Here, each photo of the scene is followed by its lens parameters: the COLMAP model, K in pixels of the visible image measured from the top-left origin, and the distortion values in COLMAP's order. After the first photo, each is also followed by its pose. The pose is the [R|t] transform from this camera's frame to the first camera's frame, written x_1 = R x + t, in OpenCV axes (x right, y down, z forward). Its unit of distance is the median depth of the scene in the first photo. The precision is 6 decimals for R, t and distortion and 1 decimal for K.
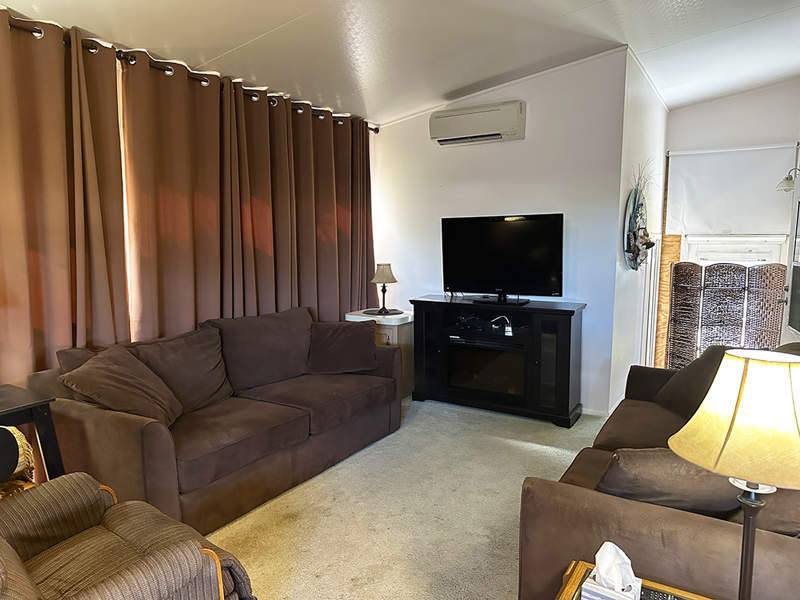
lens RADIAL K [[547.3, 0, 400.0], [0, 547.3, 300.0], [0, 0, 1]] dist [0.053006, -0.067292]
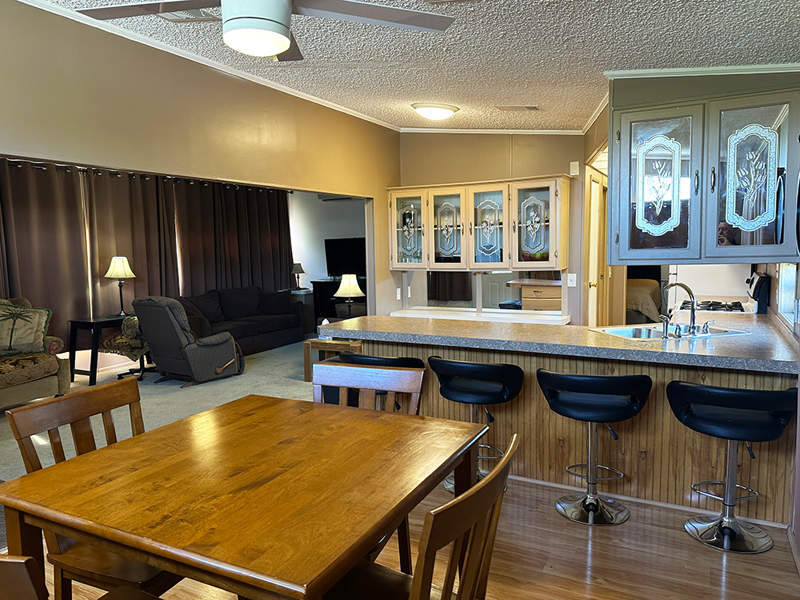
lens RADIAL K [[570.9, 0, 400.0], [0, 570.9, 300.0], [0, 0, 1]] dist [0.000018, -0.000590]
pose [[0.997113, -0.035442, 0.067152, 0.196703], [0.036080, 0.999314, -0.008310, 0.094848], [-0.066811, 0.010709, 0.997708, -1.040215]]
